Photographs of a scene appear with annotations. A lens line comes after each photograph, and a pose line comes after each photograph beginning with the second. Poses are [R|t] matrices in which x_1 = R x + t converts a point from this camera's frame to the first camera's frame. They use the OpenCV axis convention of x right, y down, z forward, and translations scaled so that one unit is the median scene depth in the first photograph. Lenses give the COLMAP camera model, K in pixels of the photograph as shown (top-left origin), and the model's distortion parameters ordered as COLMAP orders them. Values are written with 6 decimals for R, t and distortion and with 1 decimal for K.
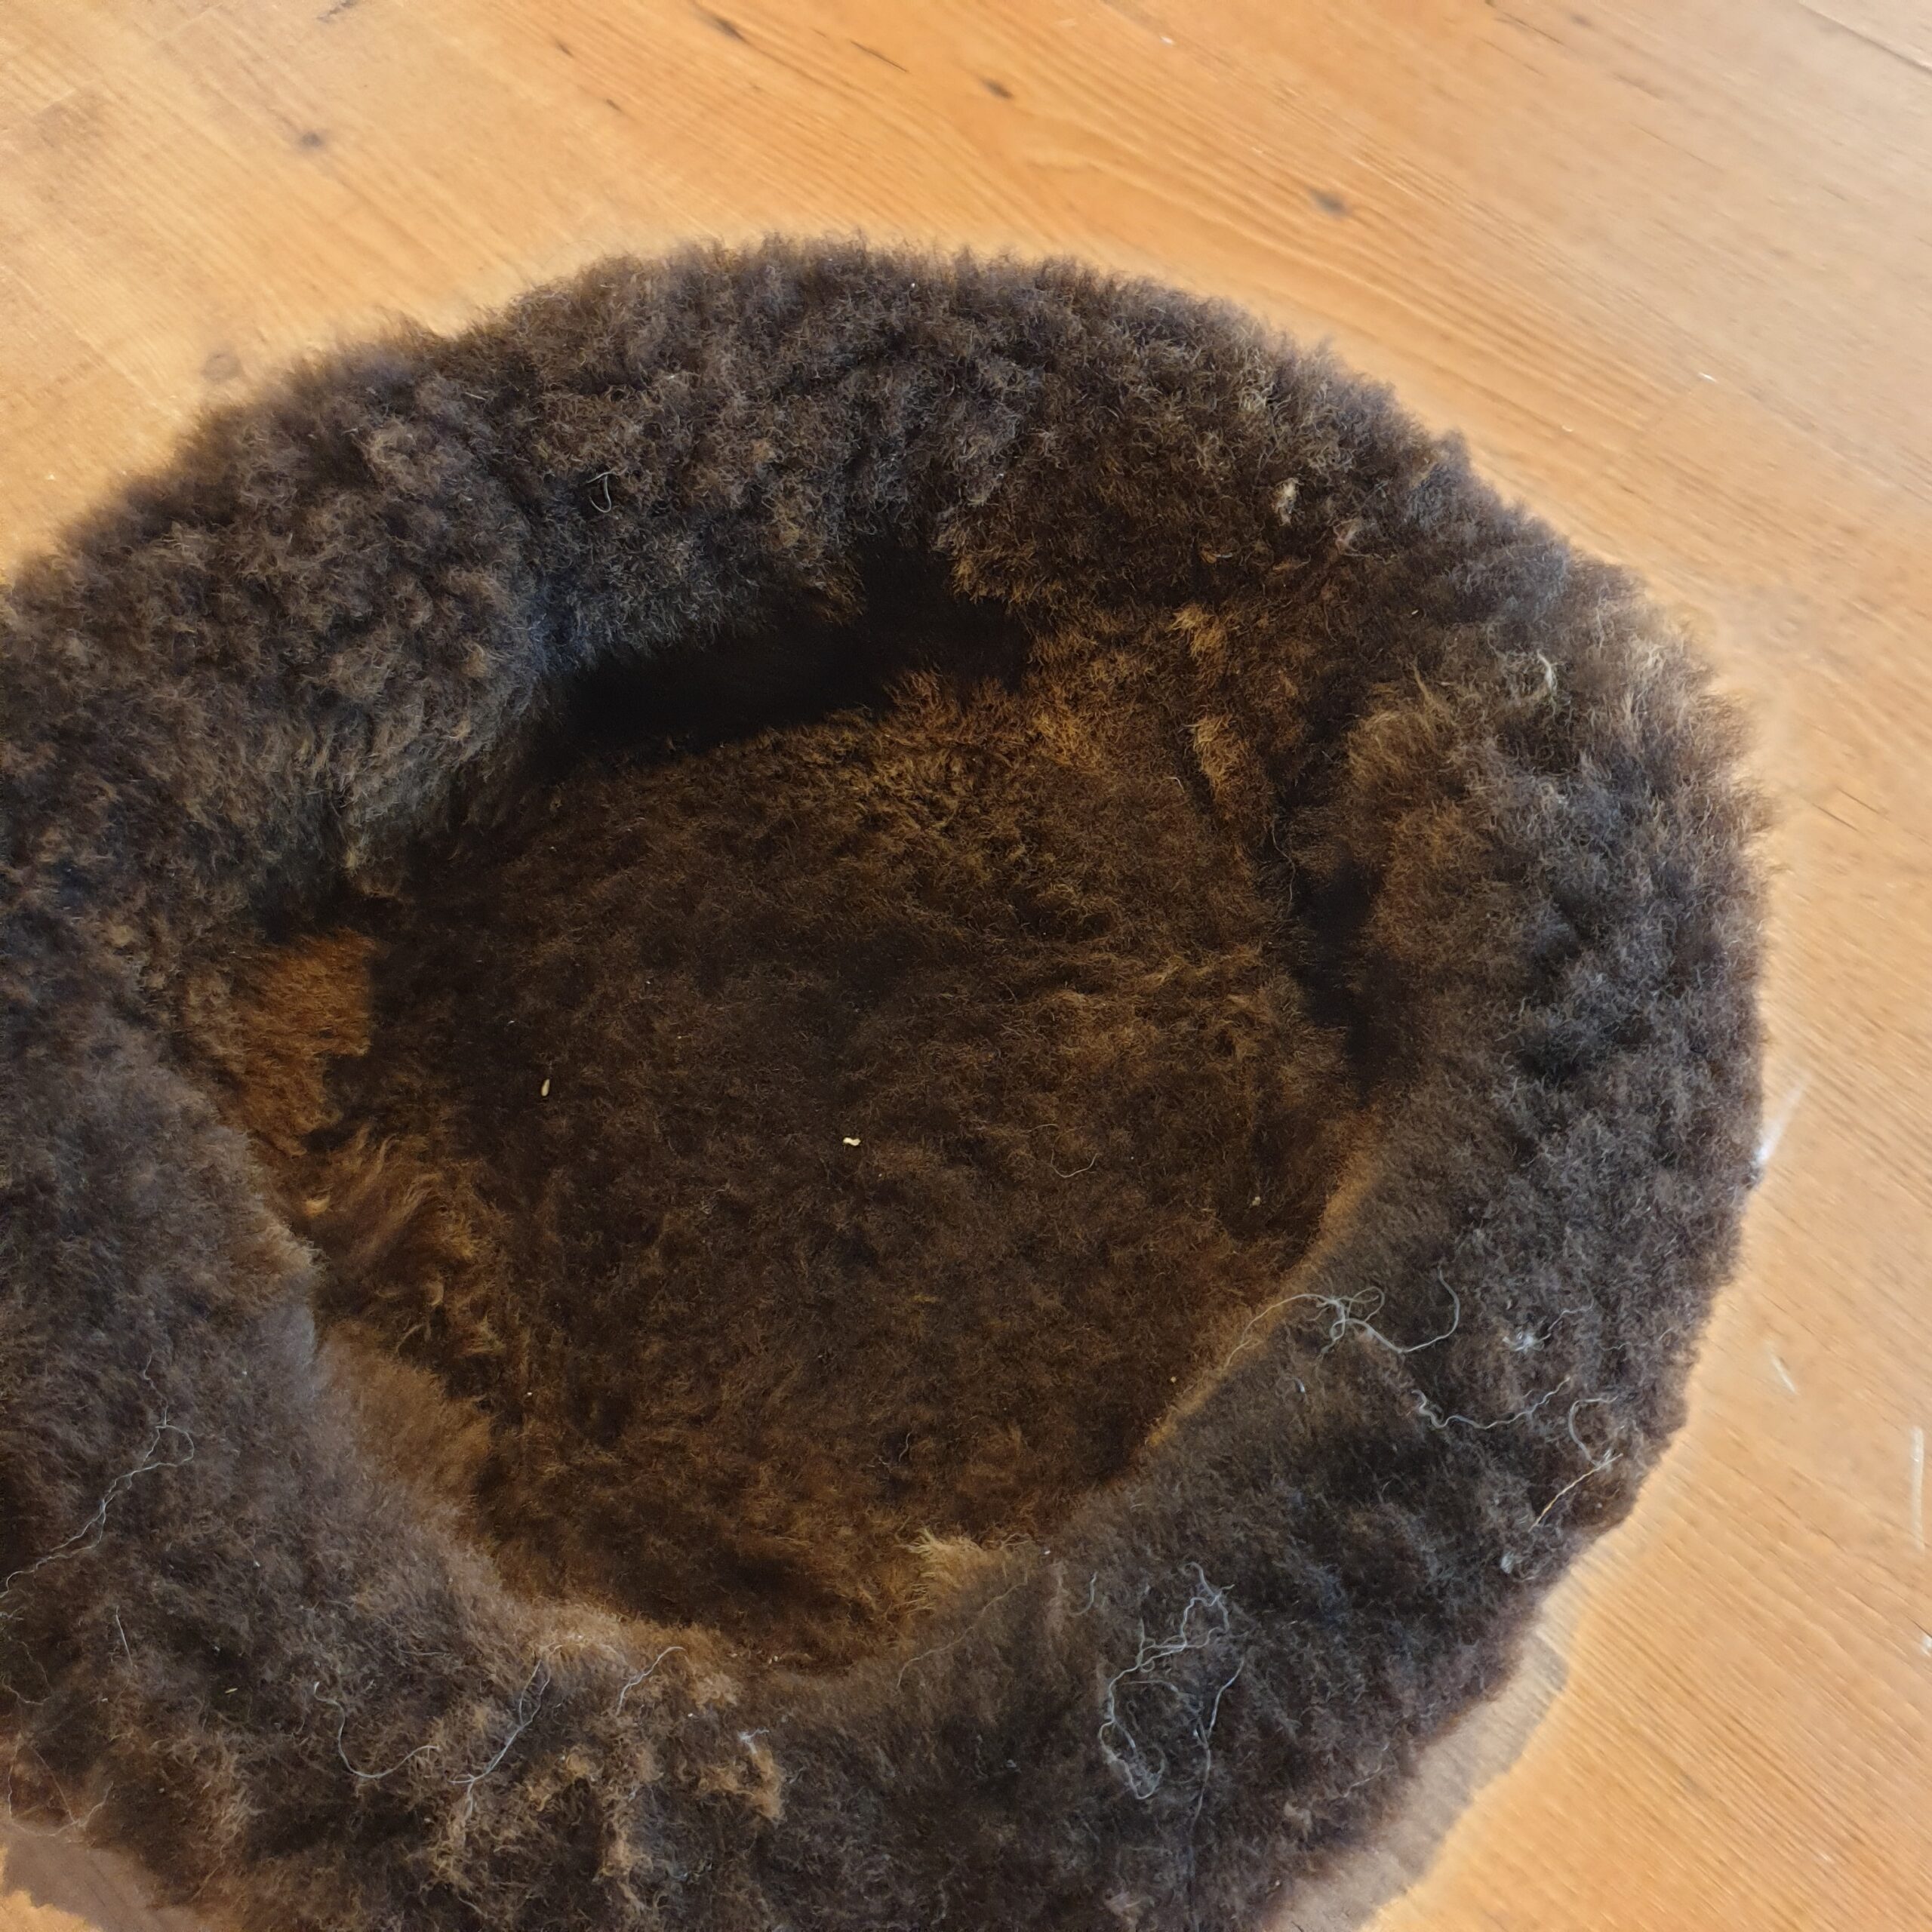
lens RADIAL K [[2043.8, 0, 966.0], [0, 2043.8, 966.0], [0, 0, 1]] dist [-0.016953, 0.006565]
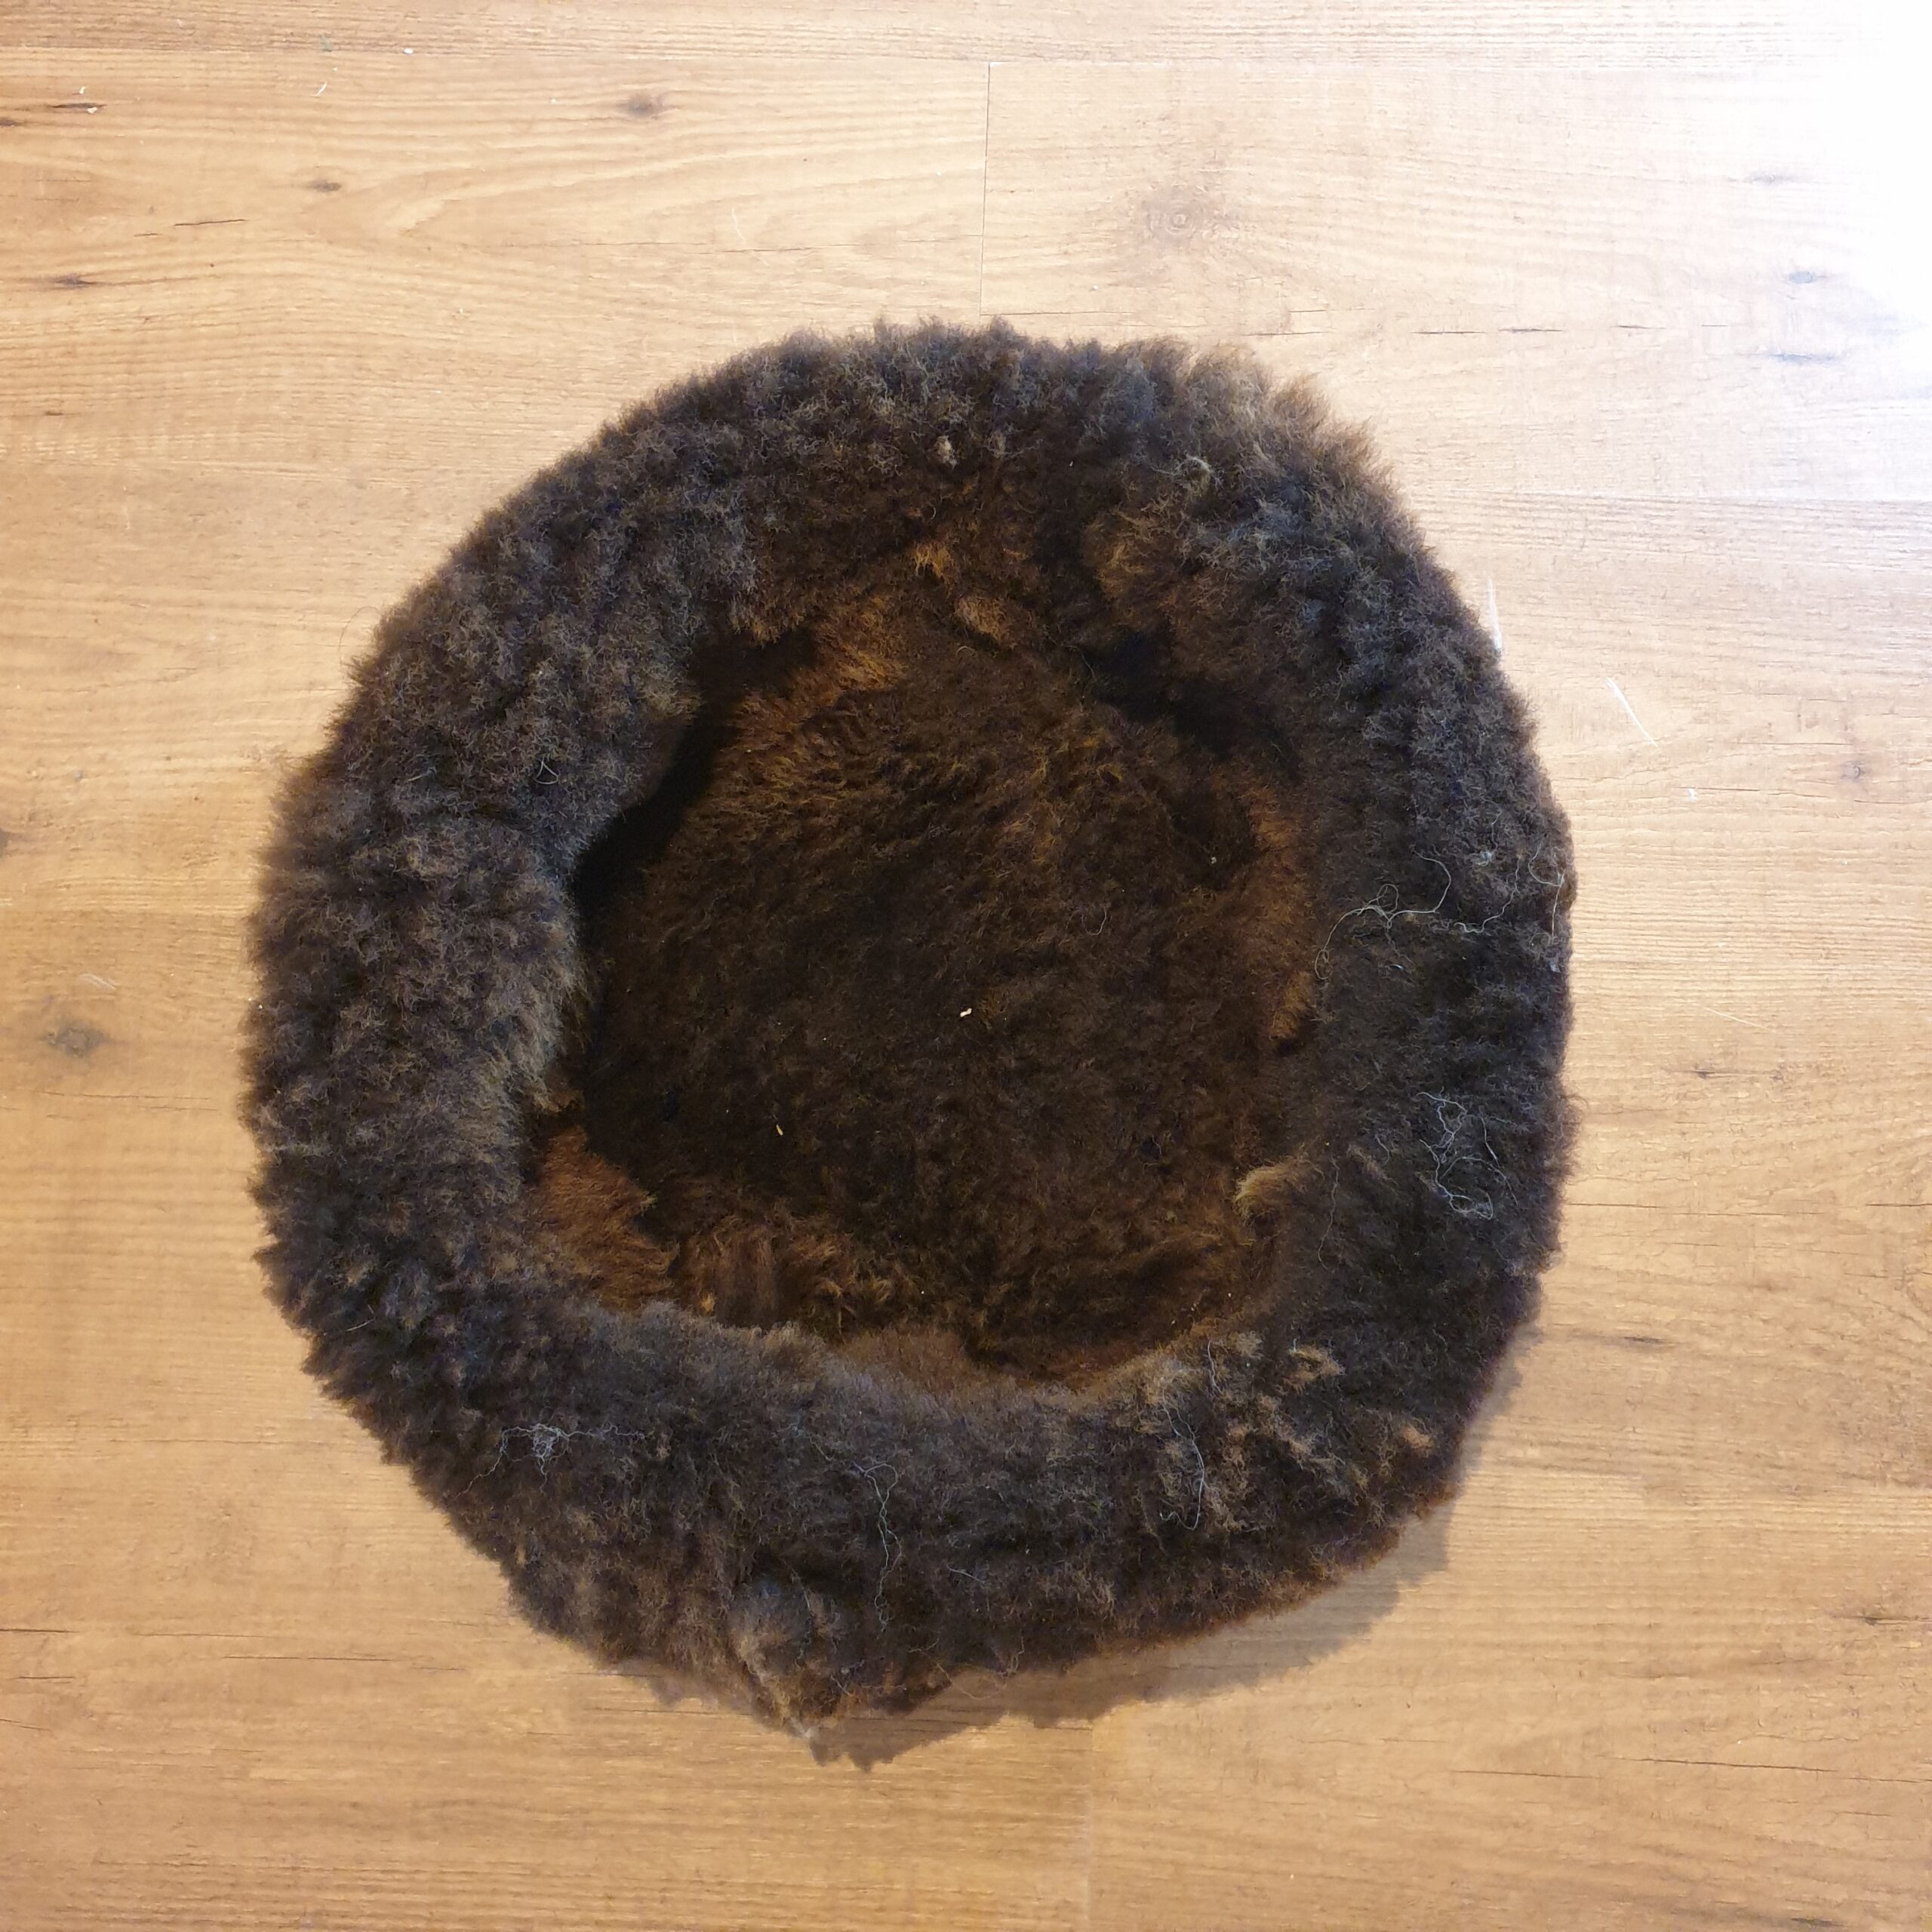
lens RADIAL K [[1986.5, 0, 963.2], [0, 1986.5, 998.3], [0, 0, 1]] dist [0.013765, 0.006498]
pose [[0.744658, -0.655912, 0.123547, -0.247239], [0.600930, 0.739414, 0.303562, -0.375096], [-0.290462, -0.151807, 0.944768, -0.312290]]
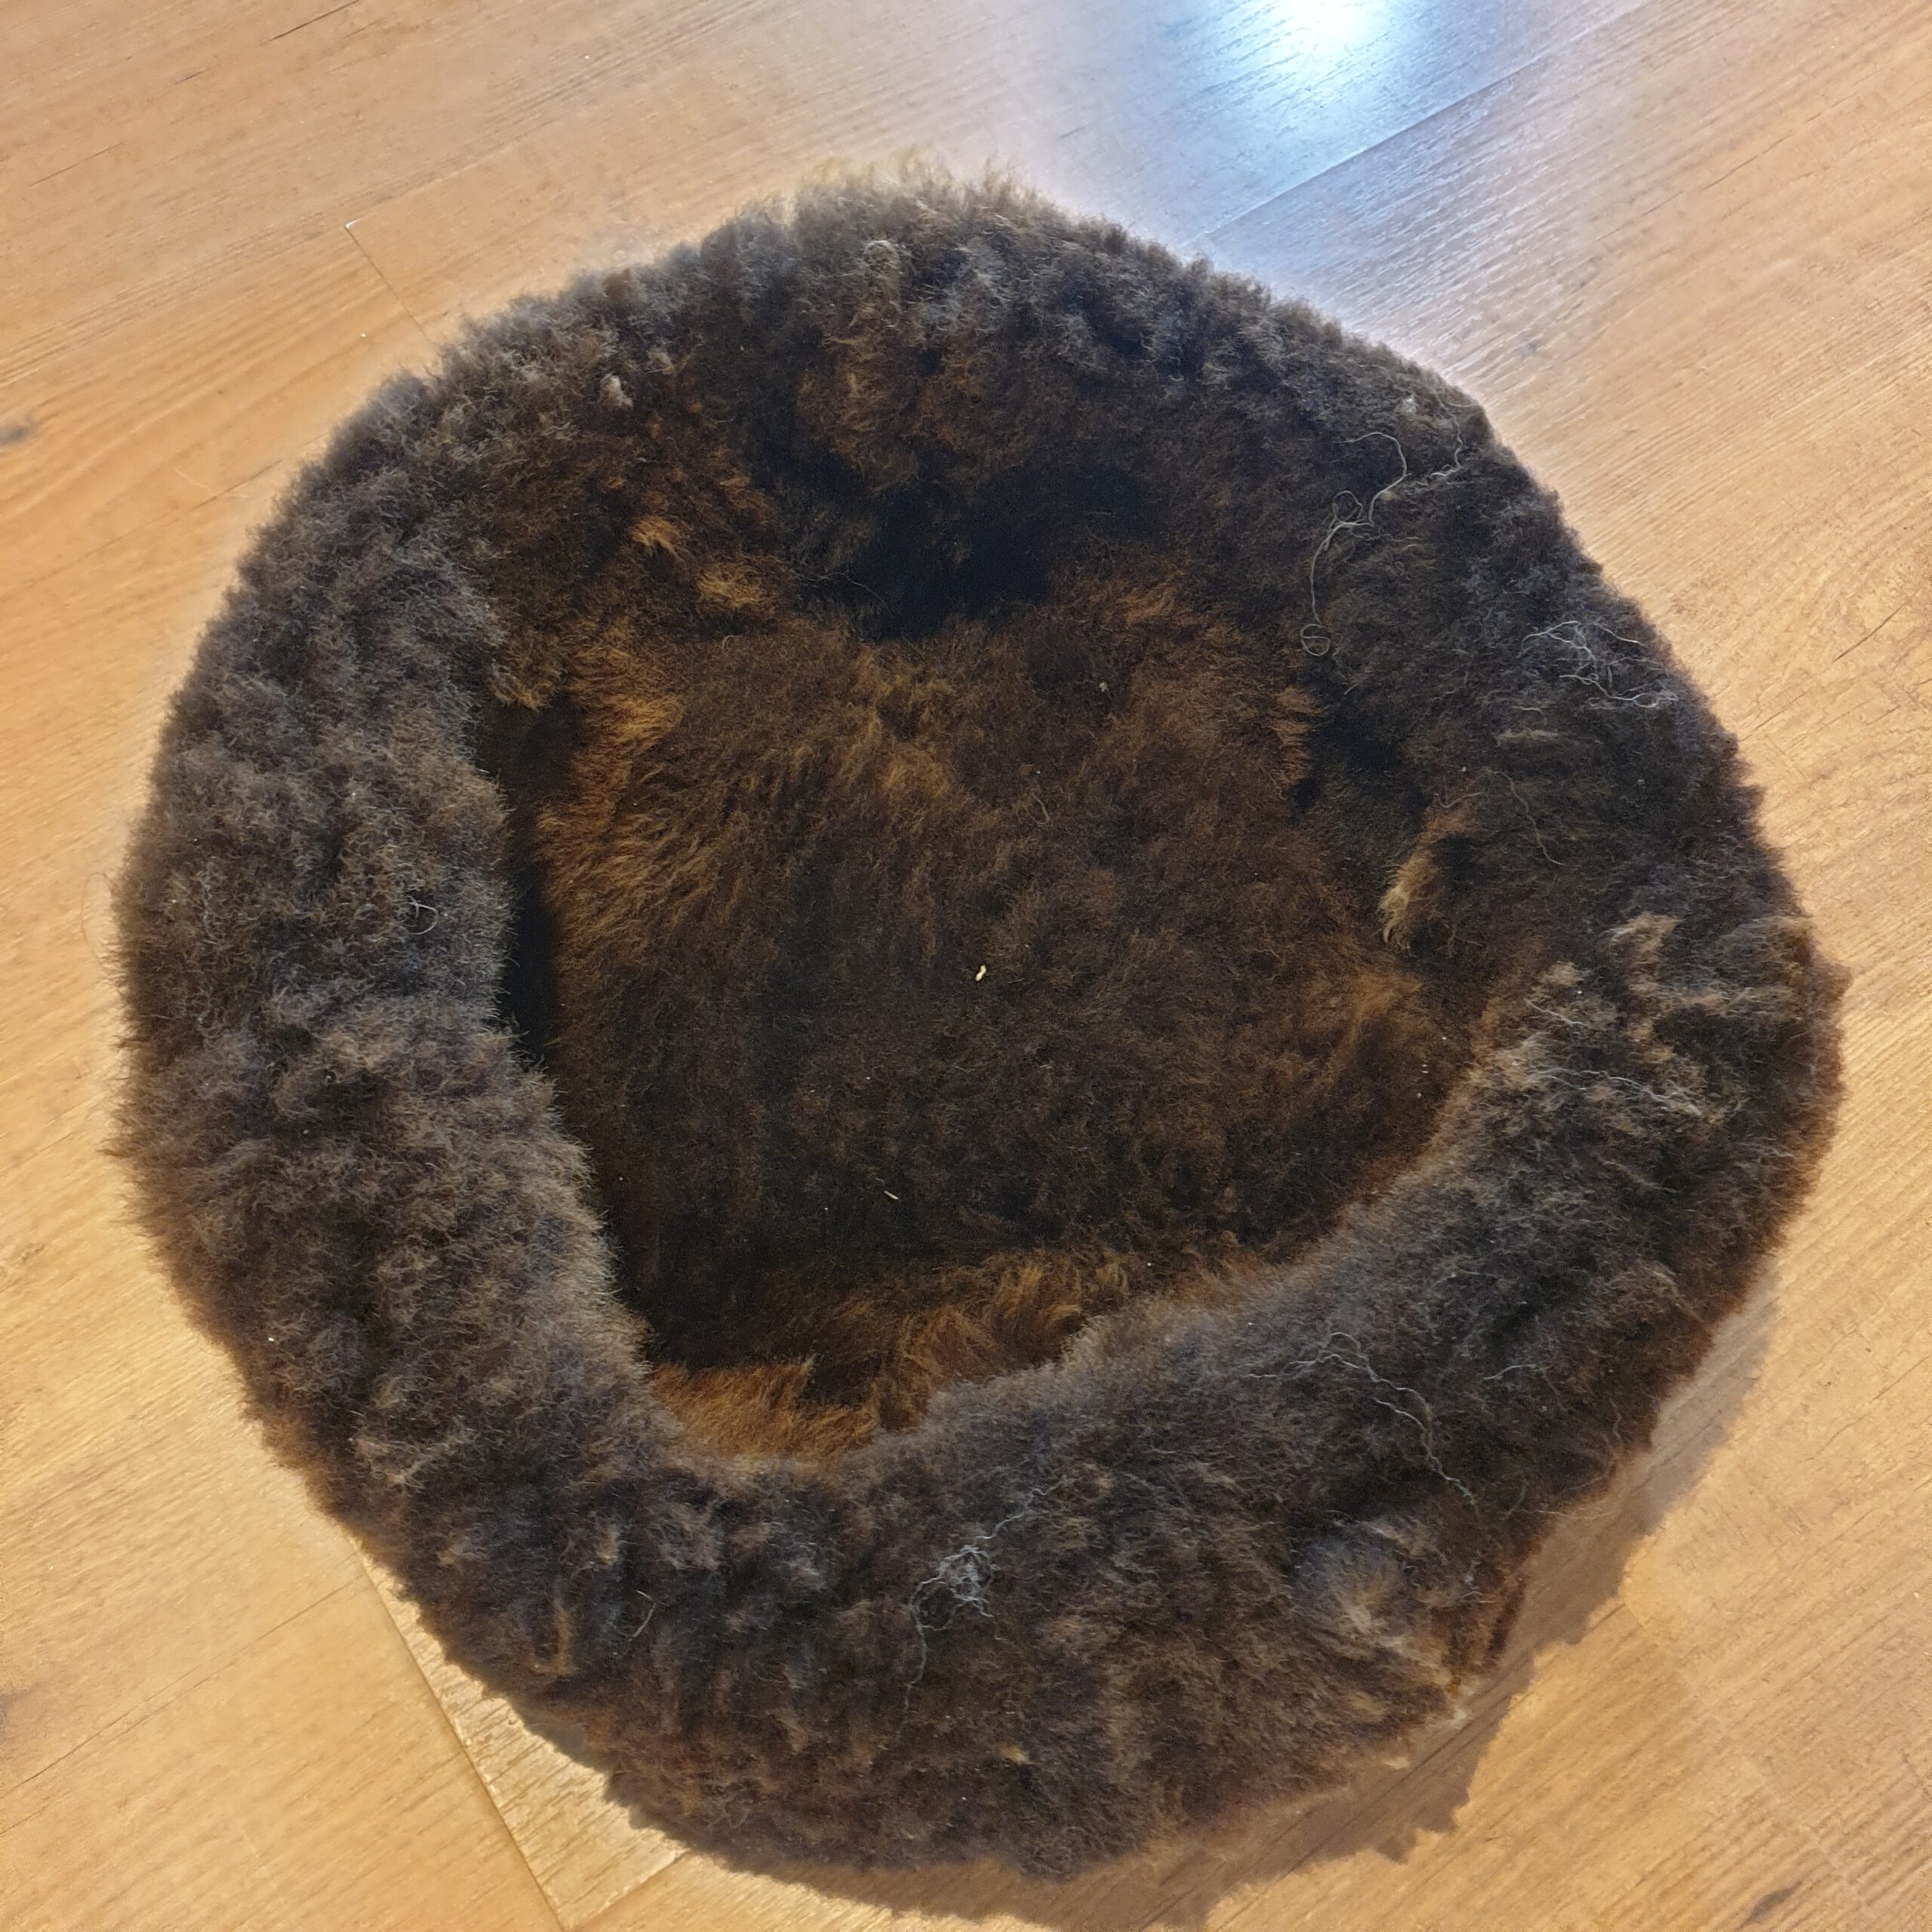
lens RADIAL K [[1997.6, 0, 965.3], [0, 1997.6, 1020.7], [0, 0, 1]] dist [-0.005113, -0.000998]
pose [[0.192065, -0.891654, 0.409956, -0.616519], [0.861776, 0.353093, 0.364236, -0.364769], [-0.469525, 0.283333, 0.836223, 0.075165]]
